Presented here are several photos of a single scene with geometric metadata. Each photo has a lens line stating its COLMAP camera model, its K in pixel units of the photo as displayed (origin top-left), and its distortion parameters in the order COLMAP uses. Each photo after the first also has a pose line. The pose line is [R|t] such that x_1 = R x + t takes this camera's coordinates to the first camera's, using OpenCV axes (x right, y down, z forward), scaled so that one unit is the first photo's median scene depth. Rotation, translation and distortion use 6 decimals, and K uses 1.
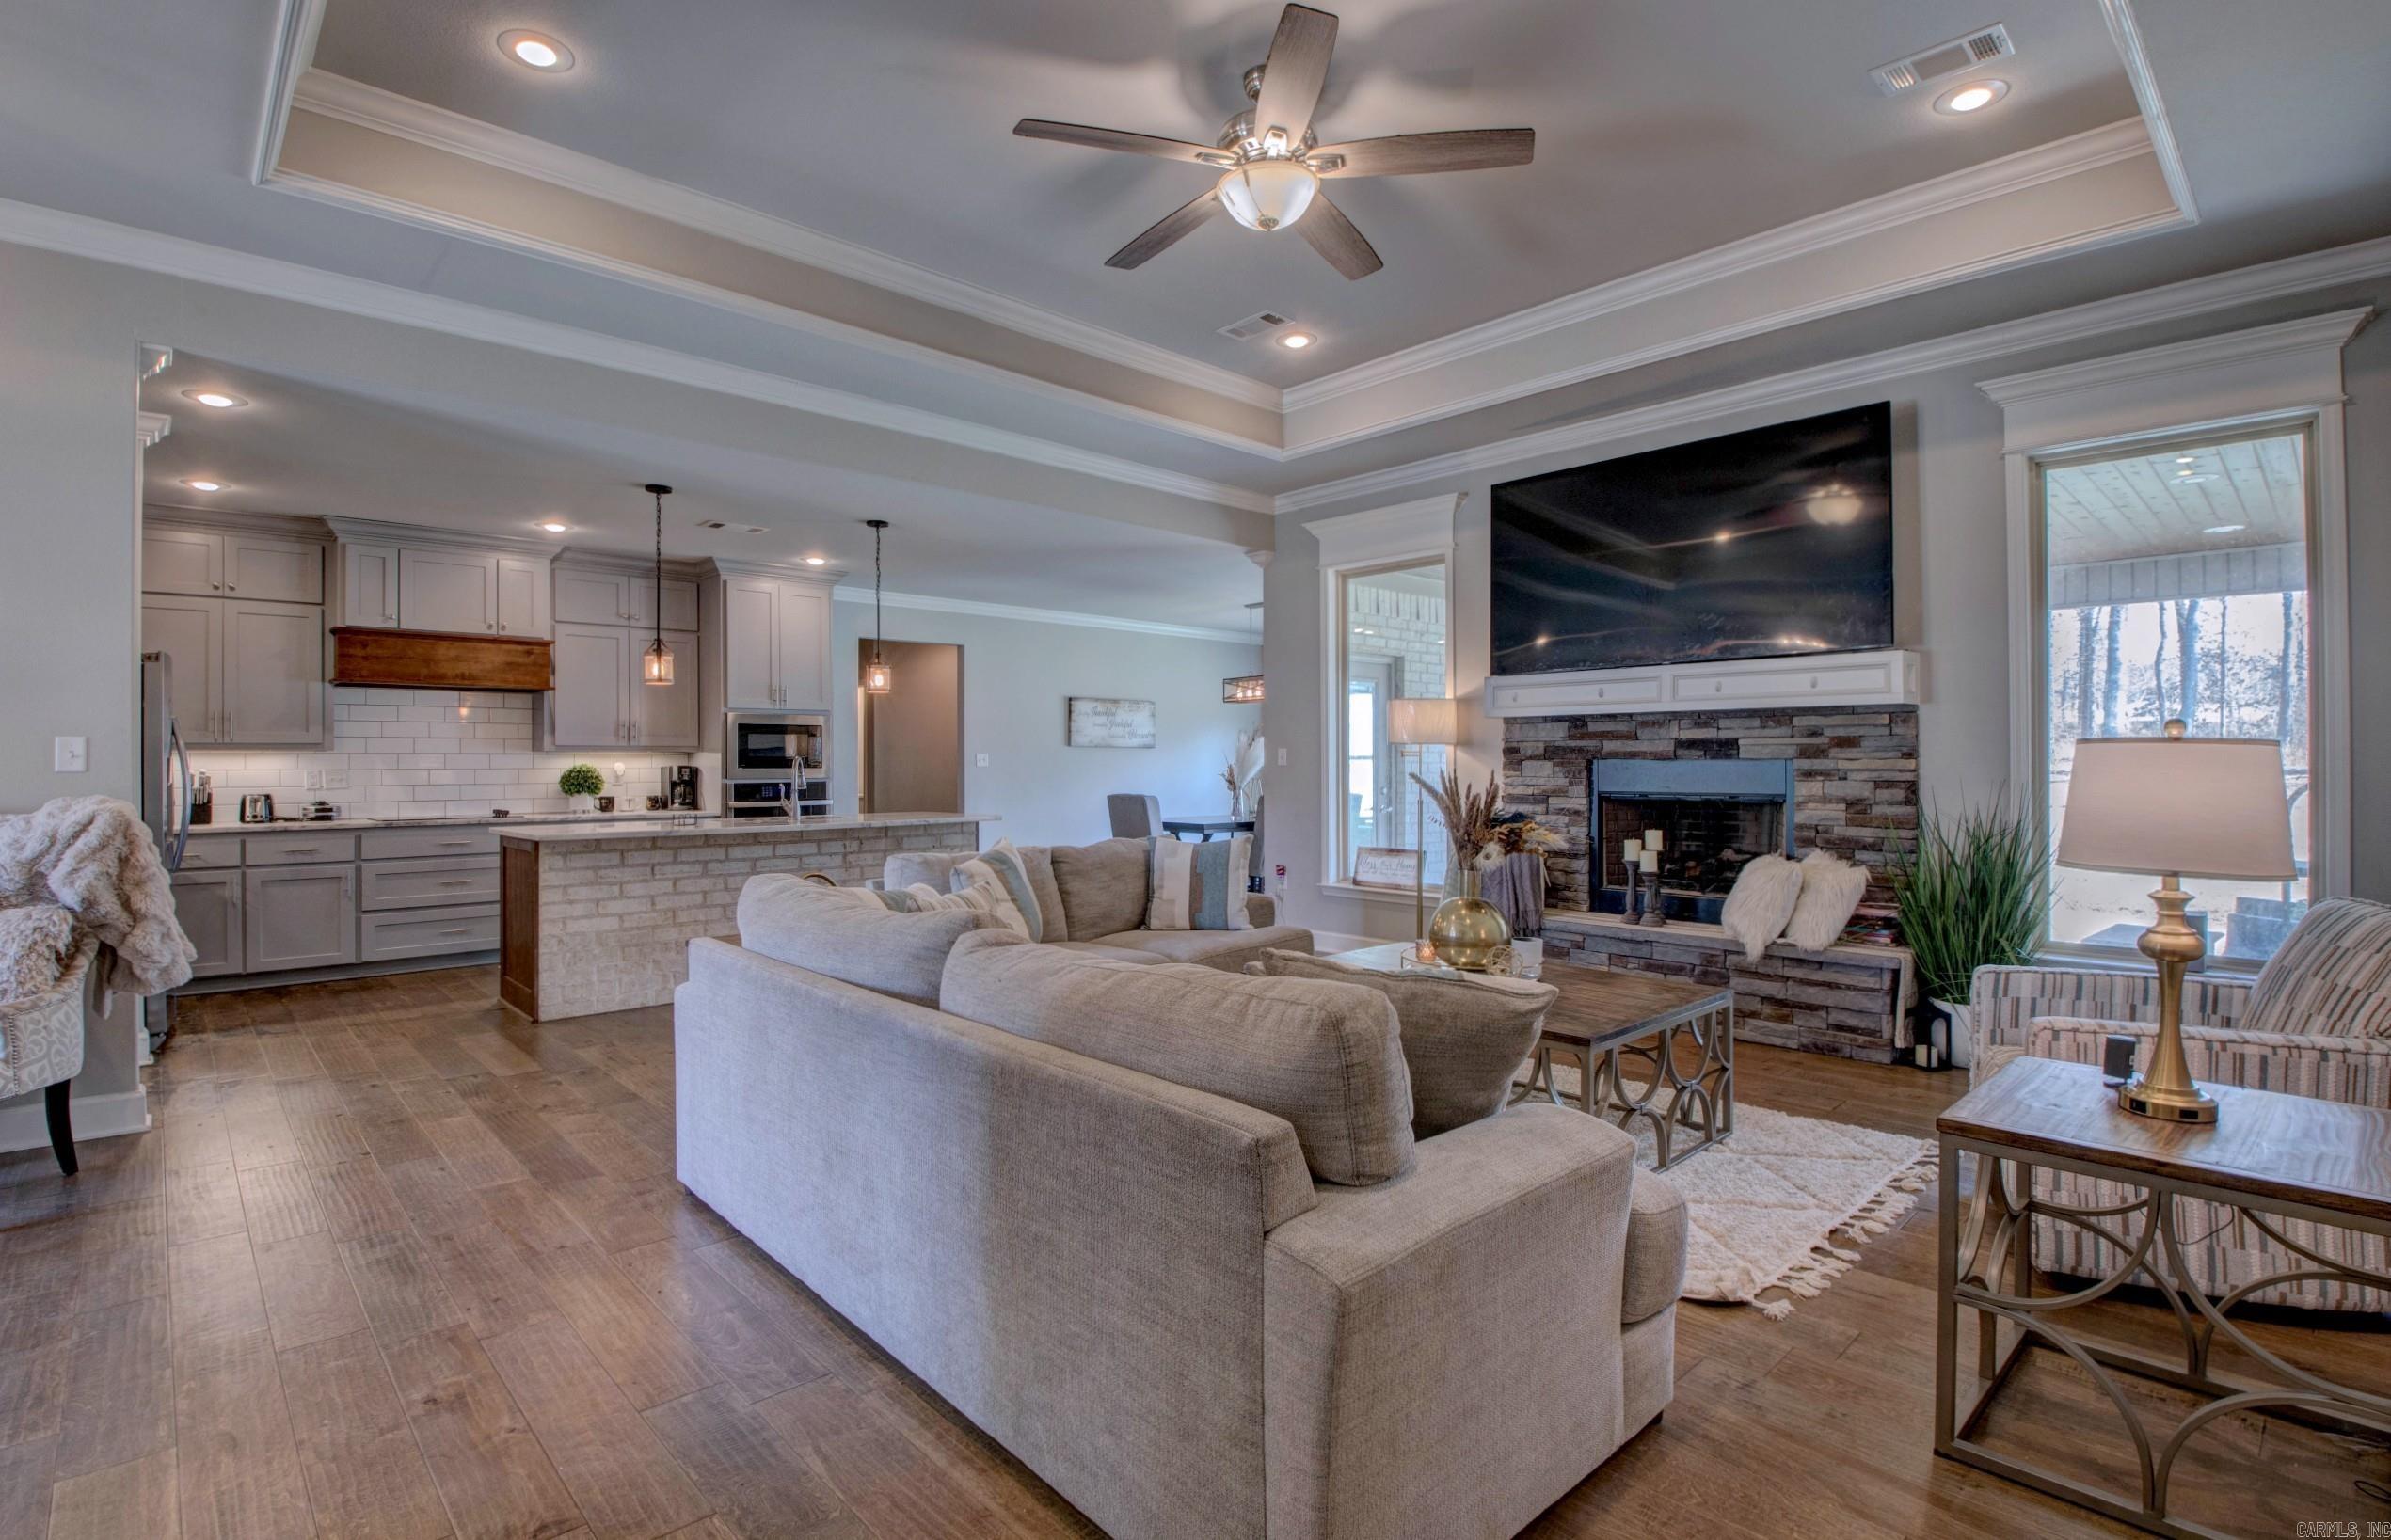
lens RADIAL K [[1112.7, 0, 1184.2], [0, 1112.7, 758.3], [0, 0, 1]] dist [0.026578, -0.041965]
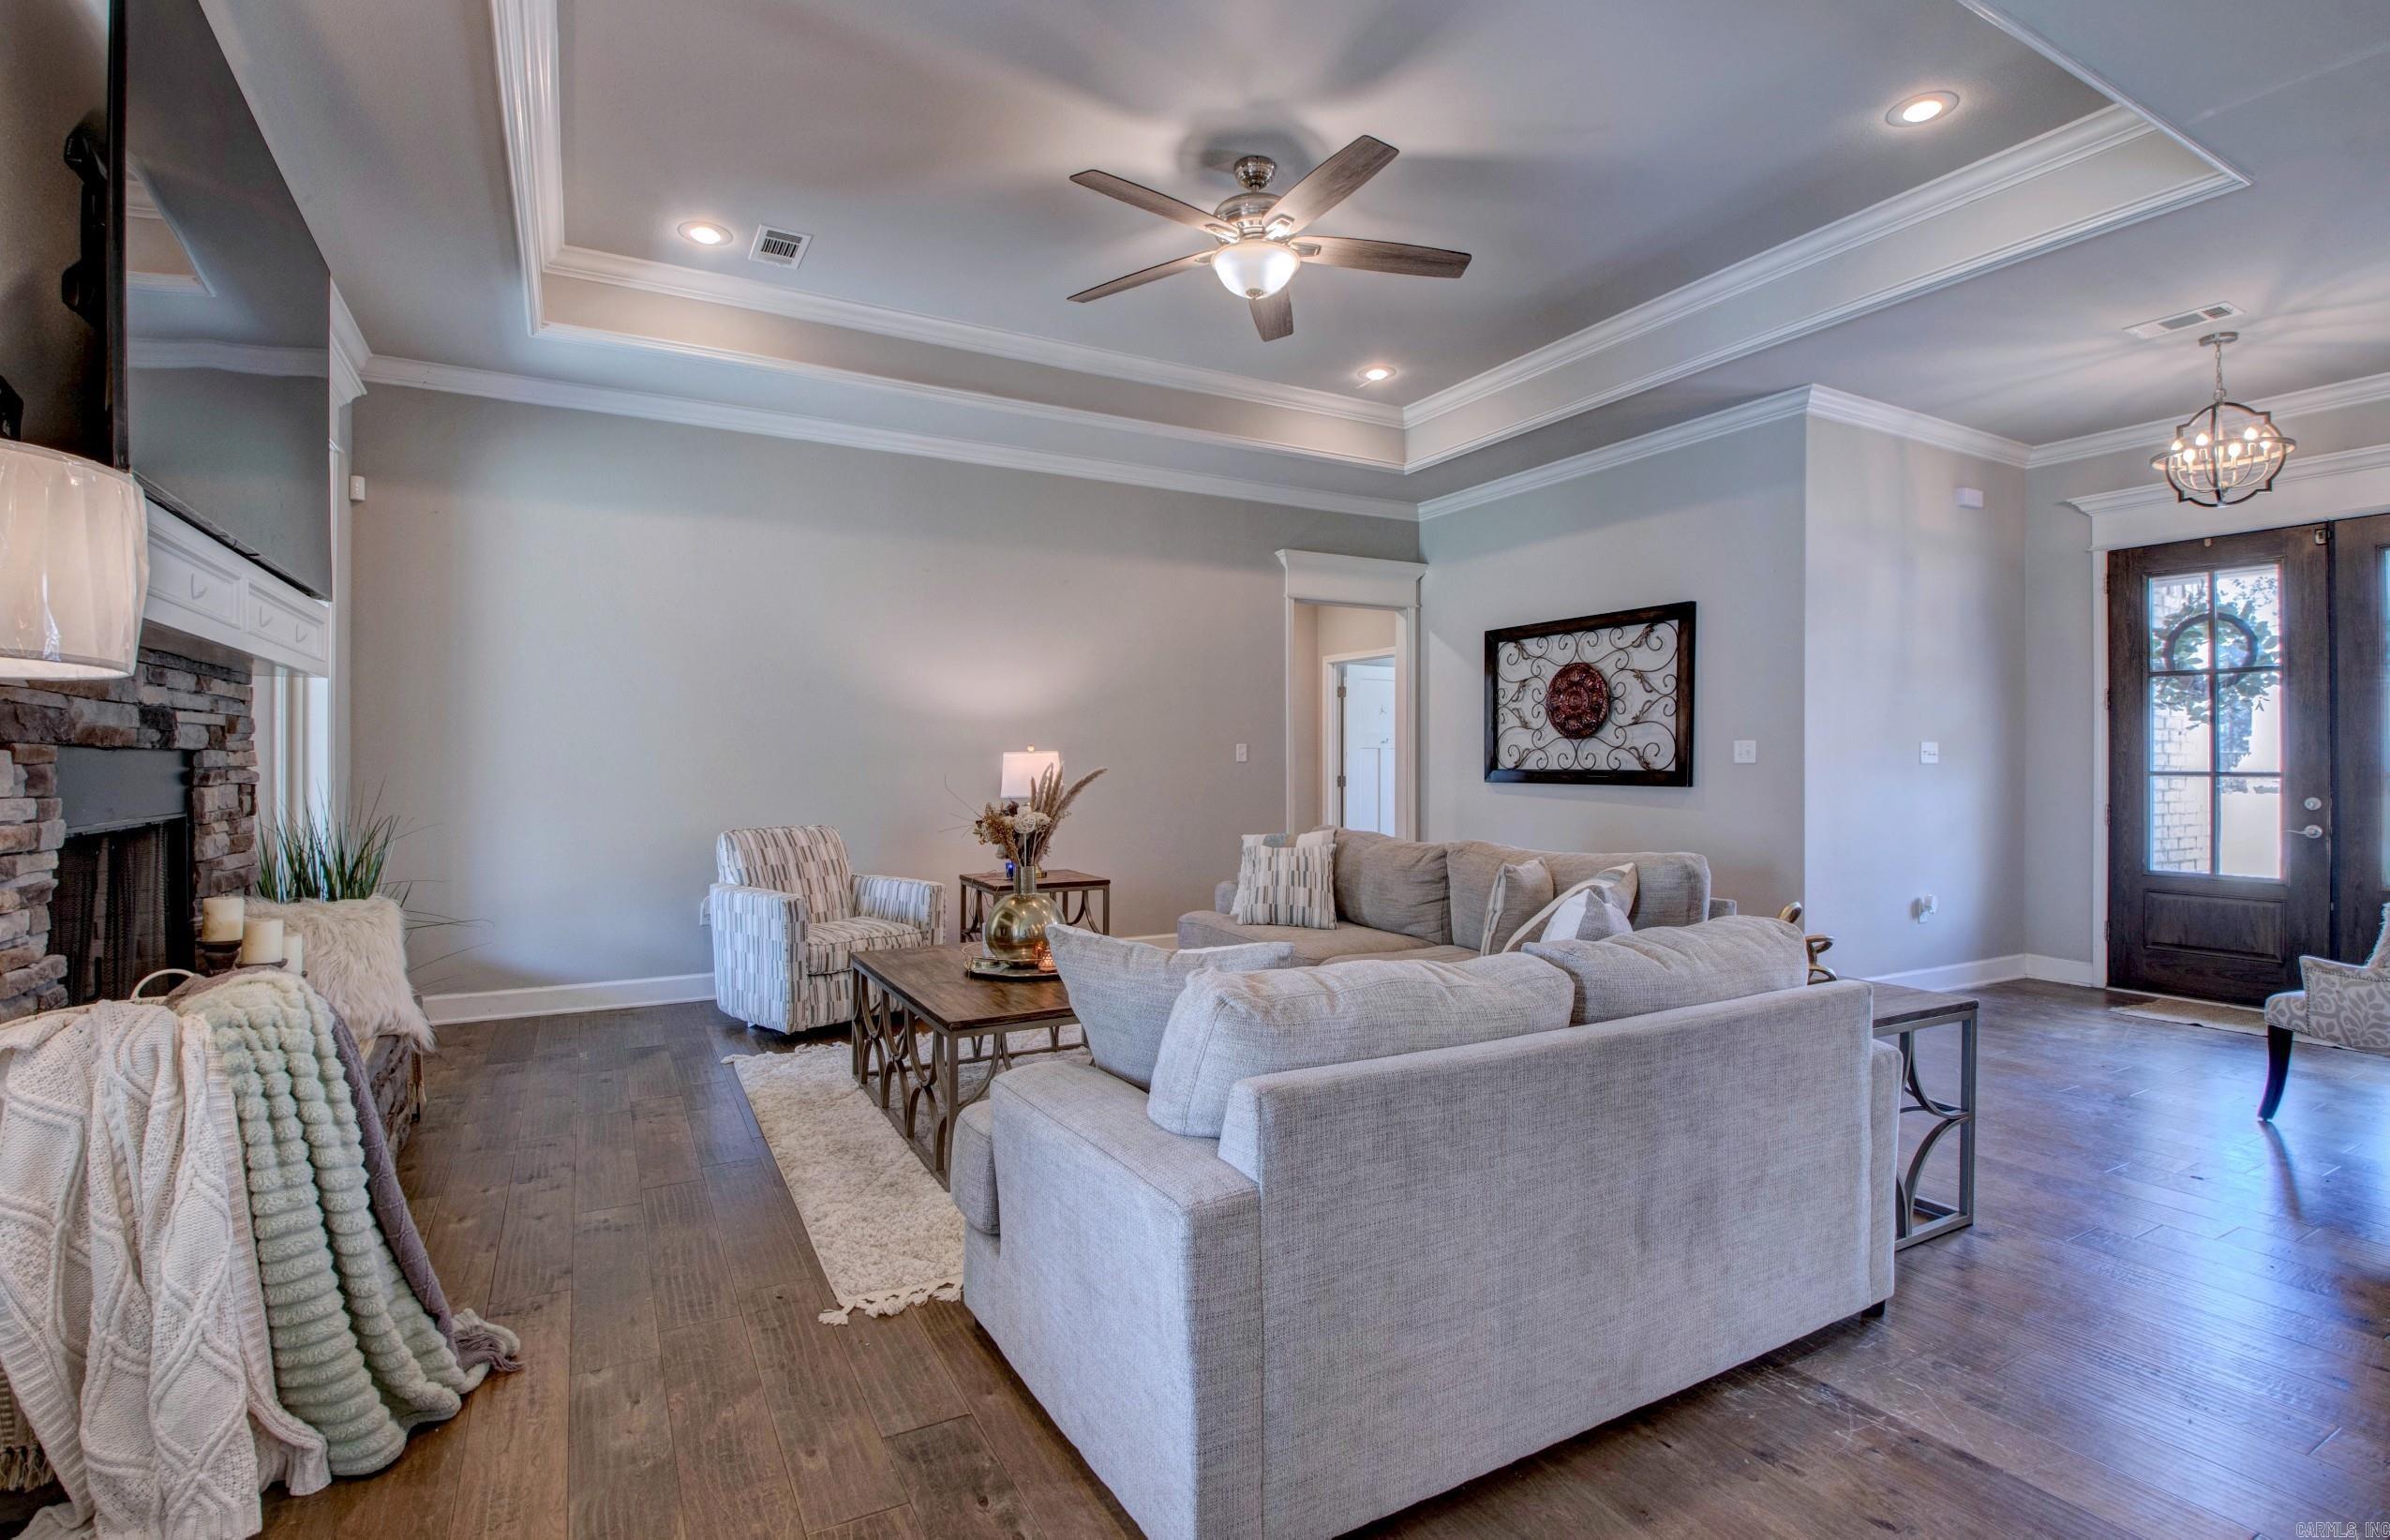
lens RADIAL K [[1102.1, 0, 1177.2], [0, 1102.1, 767.5], [0, 0, 1]] dist [0.016293, -0.018442]
pose [[-0.968104, -0.003191, 0.250530, -0.081738], [-0.002424, 0.999991, 0.003371, 0.005837], [-0.250538, 0.002656, -0.968103, 1.201887]]
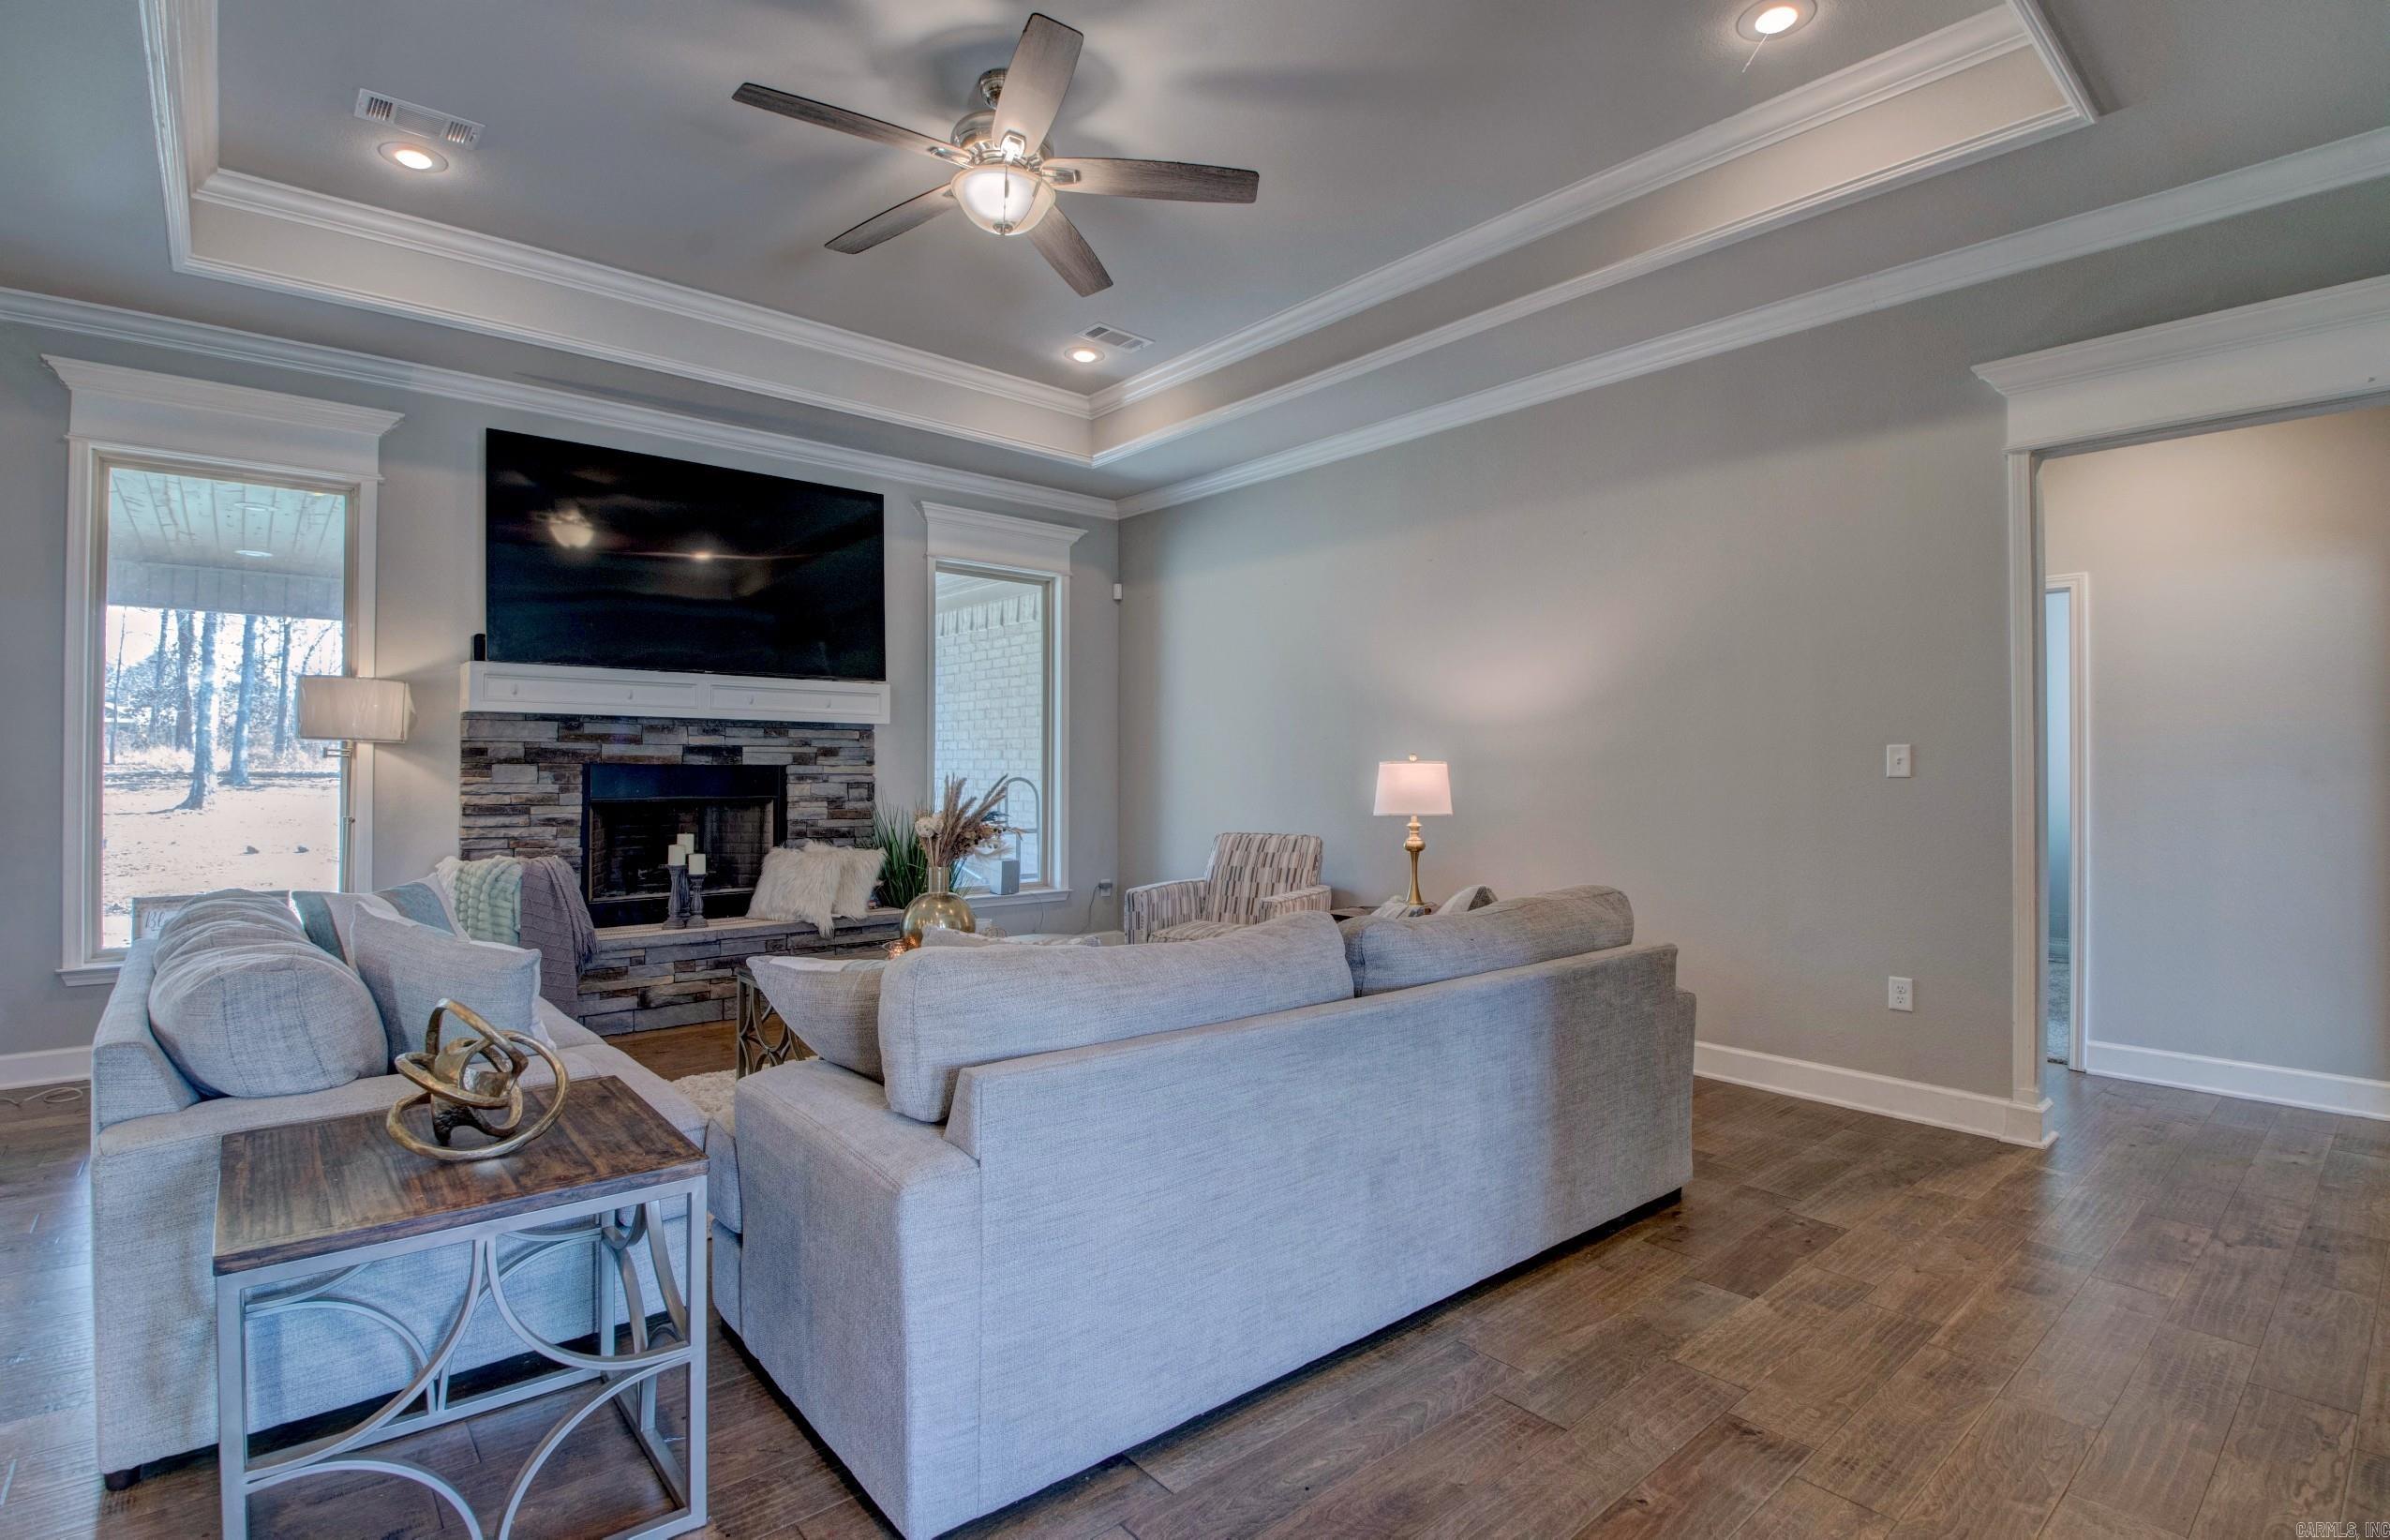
lens RADIAL K [[1108.2, 0, 1186.7], [0, 1108.2, 752.9], [0, 0, 1]] dist [0.029752, -0.039532]
pose [[0.039403, 0.017328, 0.999073, -0.511106], [-0.007766, 0.999825, -0.017035, 0.003742], [-0.999193, -0.007088, 0.039531, 0.447287]]
